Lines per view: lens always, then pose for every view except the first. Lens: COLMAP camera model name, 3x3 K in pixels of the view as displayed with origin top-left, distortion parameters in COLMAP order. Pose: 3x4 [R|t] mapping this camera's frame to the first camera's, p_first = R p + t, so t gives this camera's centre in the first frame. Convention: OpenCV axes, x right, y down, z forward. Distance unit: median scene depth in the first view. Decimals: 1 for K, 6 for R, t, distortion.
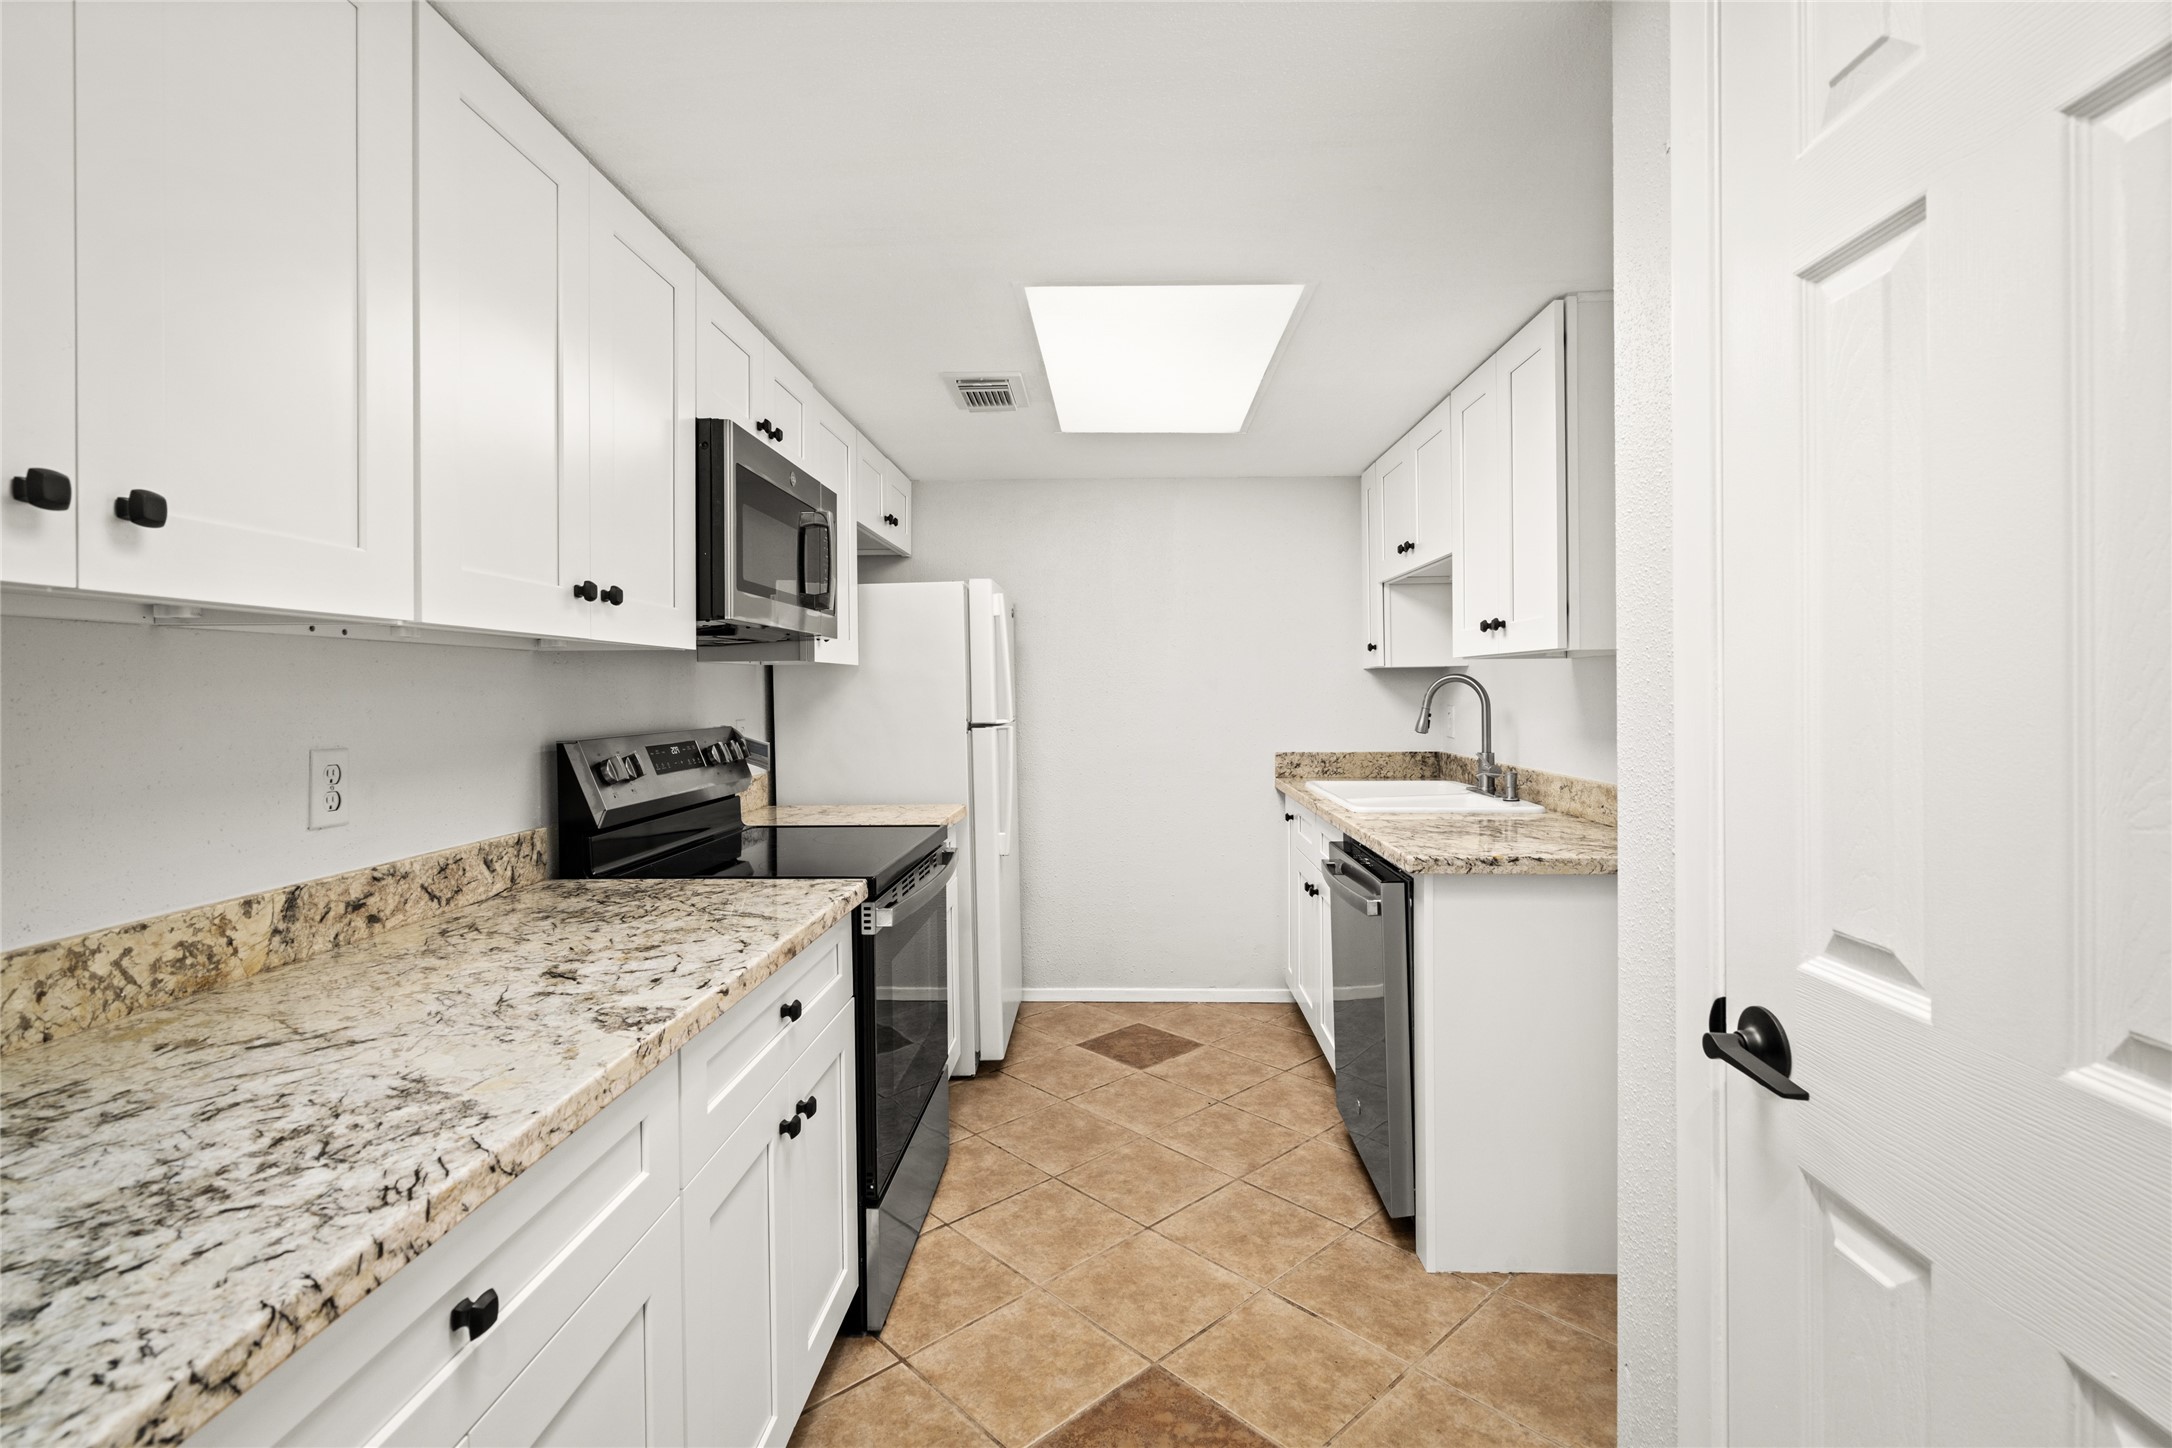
lens RADIAL K [[994.6, 0, 1076.5], [0, 994.6, 693.0], [0, 0, 1]] dist [-0.001625, -0.000247]
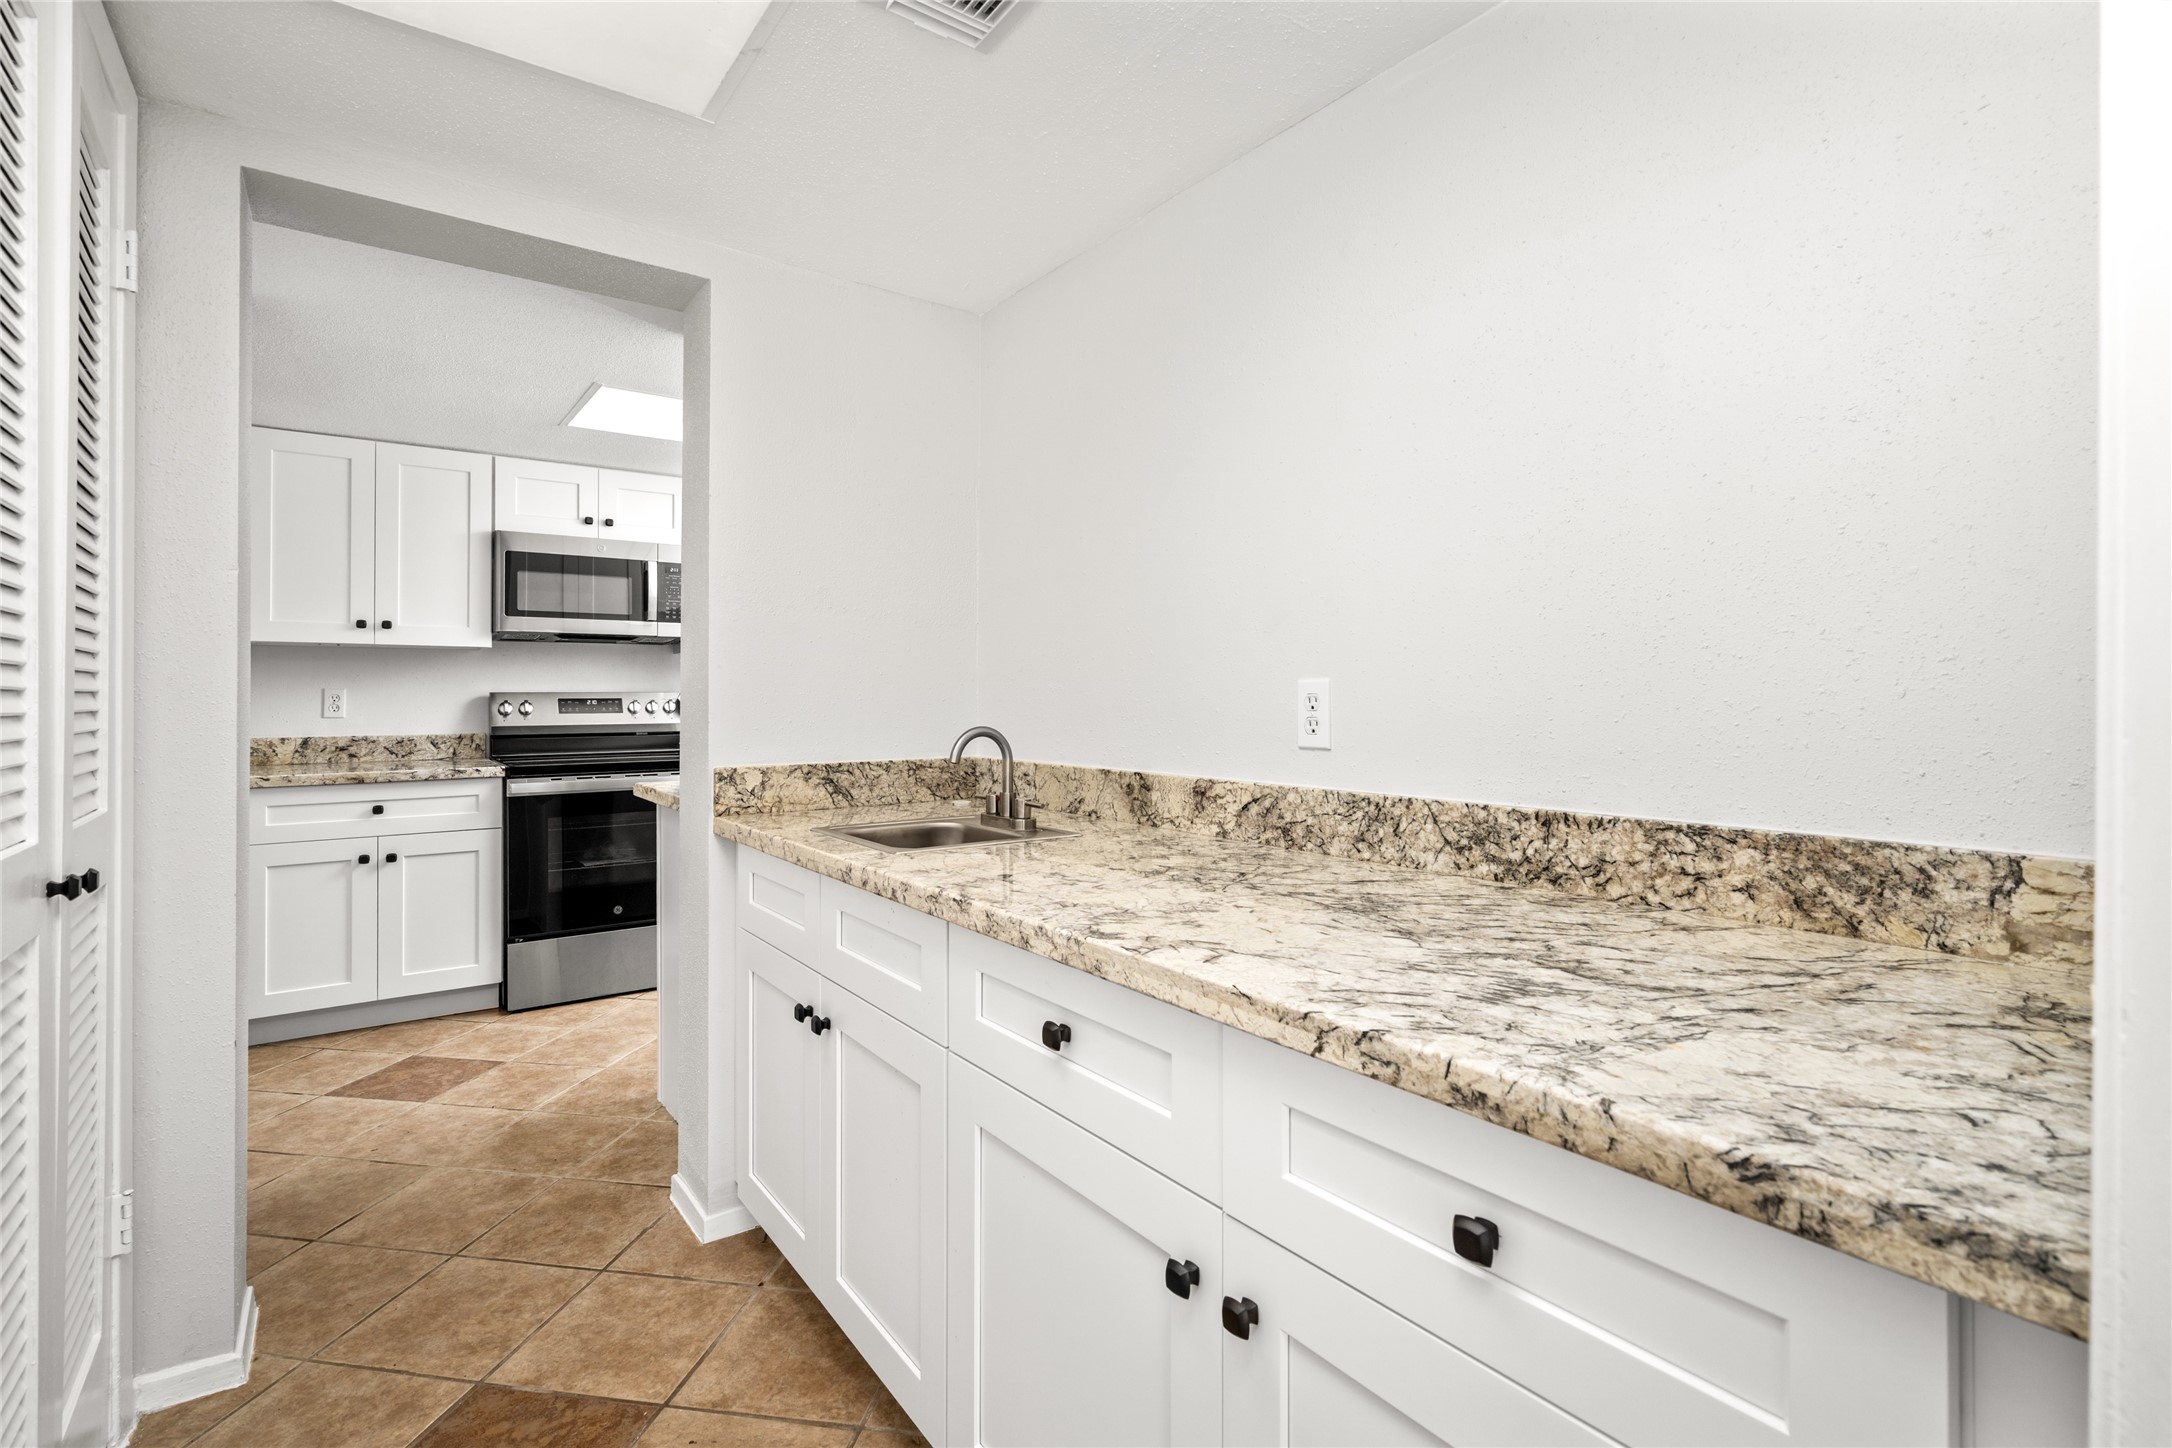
lens RADIAL K [[994.6, 0, 1076.5], [0, 994.6, 693.0], [0, 0, 1]] dist [-0.001625, -0.000247]
pose [[0.628917, 0.009906, -0.777409, 1.169915], [-0.009480, 0.999942, 0.005073, 0.016502], [0.777415, 0.004180, 0.628975, 0.399980]]
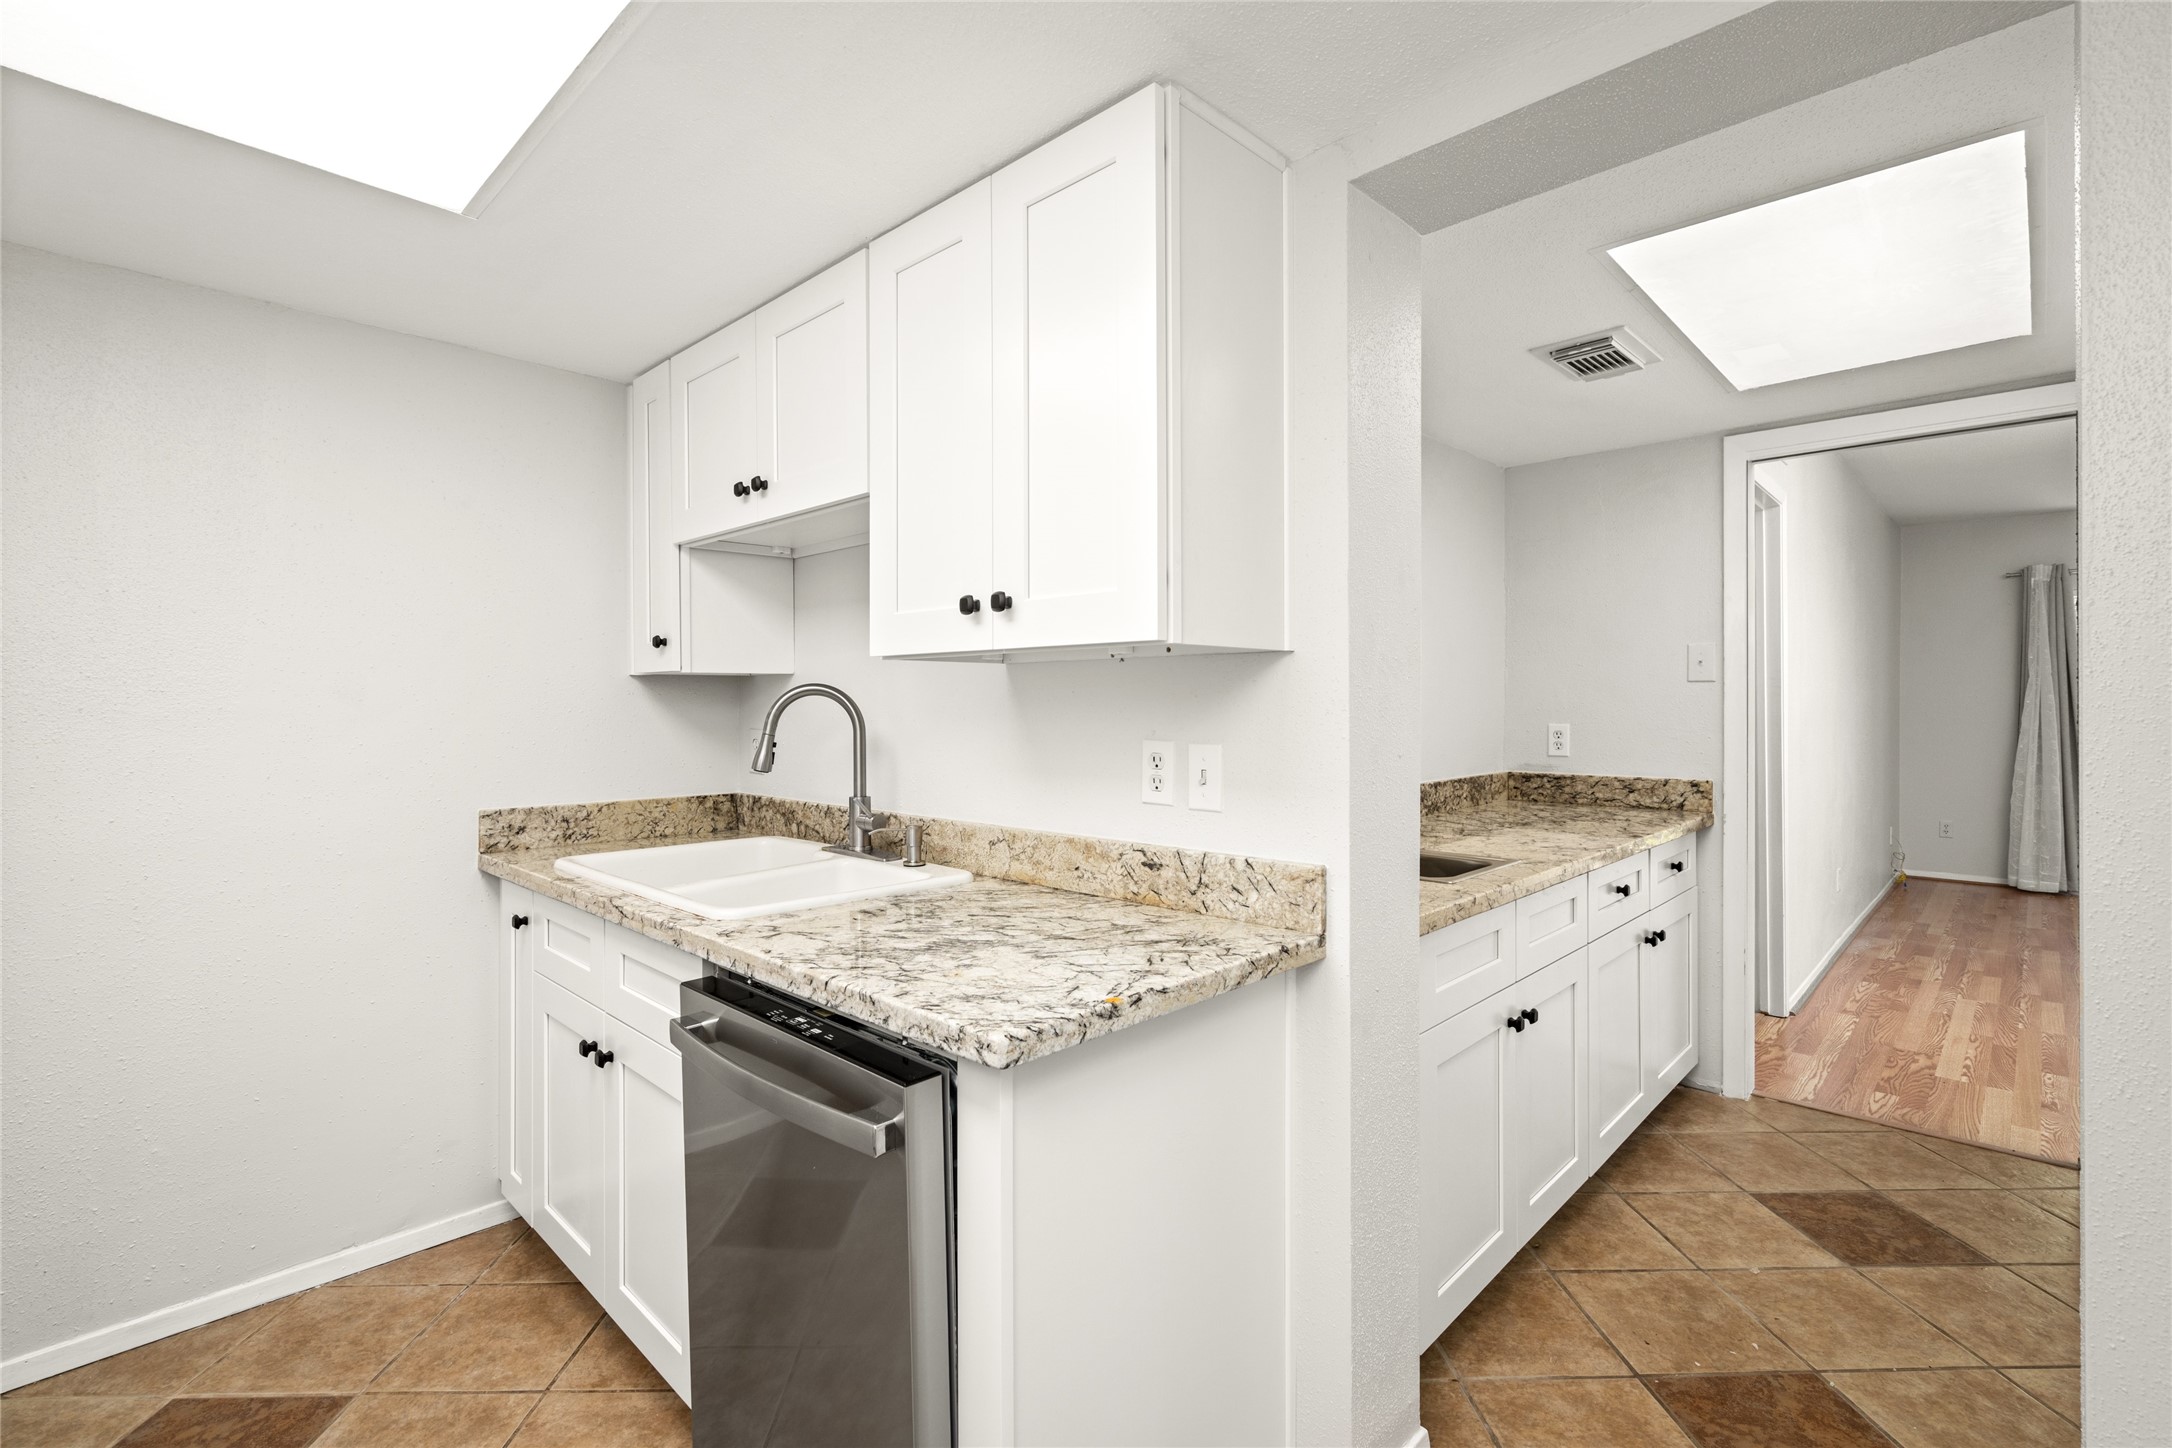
lens RADIAL K [[991.2, 0, 1077.8], [0, 991.2, 702.0], [0, 0, 1]] dist [-0.000863, 0.000006]
pose [[0.661971, 0.007153, 0.749495, -0.010975], [-0.000150, 0.999956, -0.009411, -0.000382], [-0.749529, 0.006117, 0.661943, 0.417640]]
